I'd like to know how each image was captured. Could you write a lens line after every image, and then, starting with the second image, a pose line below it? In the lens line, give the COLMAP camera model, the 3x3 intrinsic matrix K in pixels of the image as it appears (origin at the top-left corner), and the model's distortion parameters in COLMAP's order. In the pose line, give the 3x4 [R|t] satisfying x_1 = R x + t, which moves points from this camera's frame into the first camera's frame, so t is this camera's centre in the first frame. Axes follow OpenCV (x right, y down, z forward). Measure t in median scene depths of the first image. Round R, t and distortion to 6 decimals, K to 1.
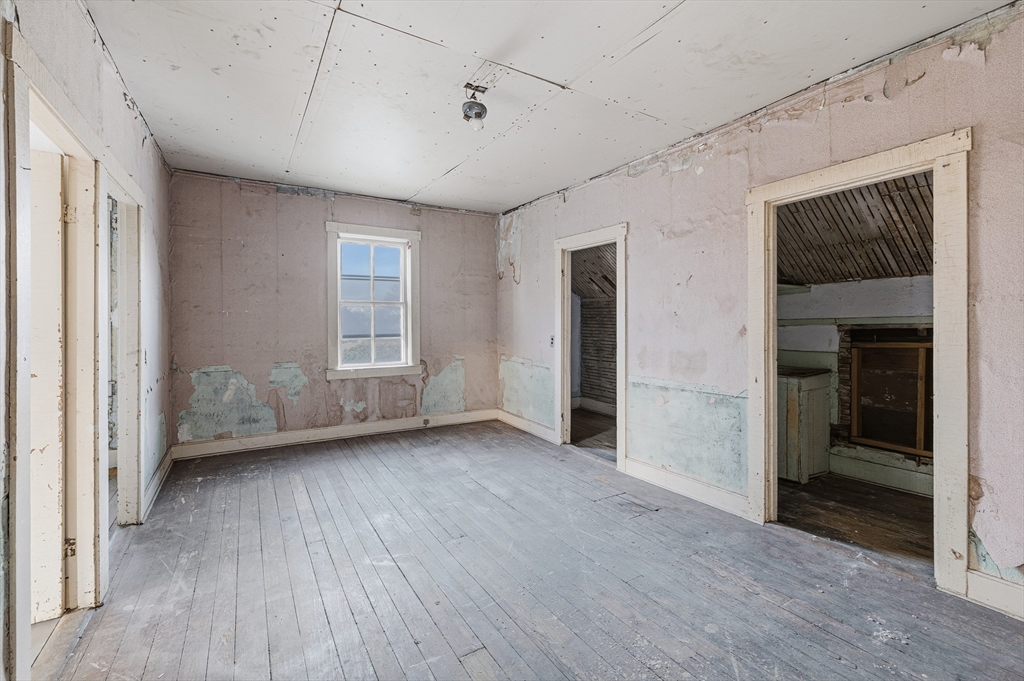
lens RADIAL K [[450.0, 0, 503.7], [0, 450.0, 333.2], [0, 0, 1]] dist [0.000025, 0.001552]
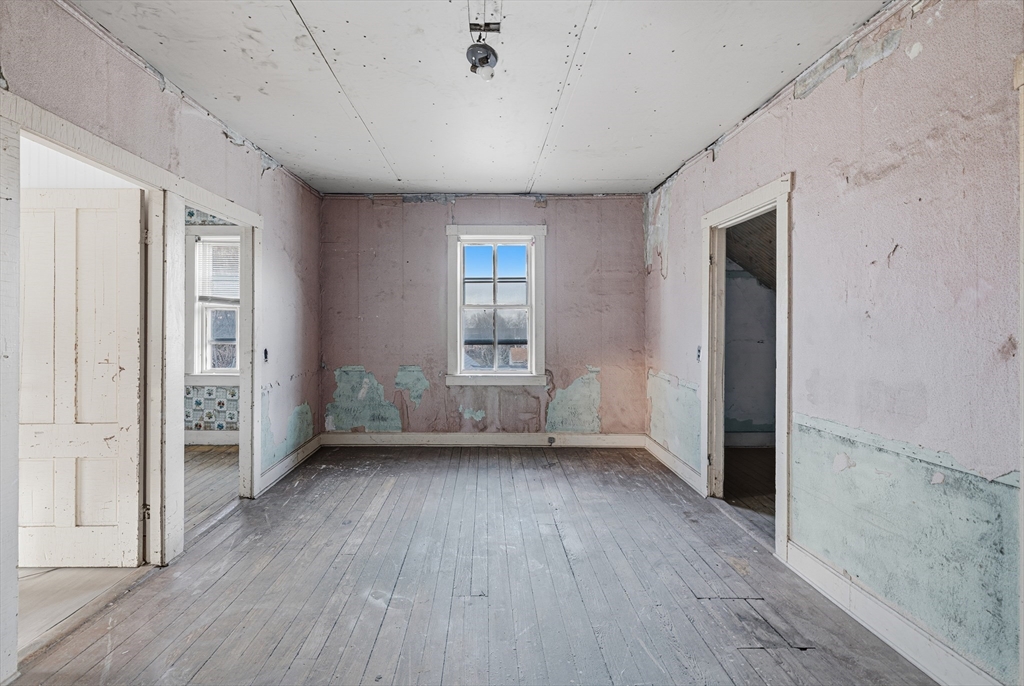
lens RADIAL K [[450.0, 0, 515.2], [0, 450.0, 334.2], [0, 0, 1]] dist [0.000025, 0.001552]
pose [[0.854078, 0.012398, -0.519997, 0.289833], [-0.016589, 0.999857, -0.003407, -0.008474], [0.519880, 0.011536, 0.854161, 0.268760]]
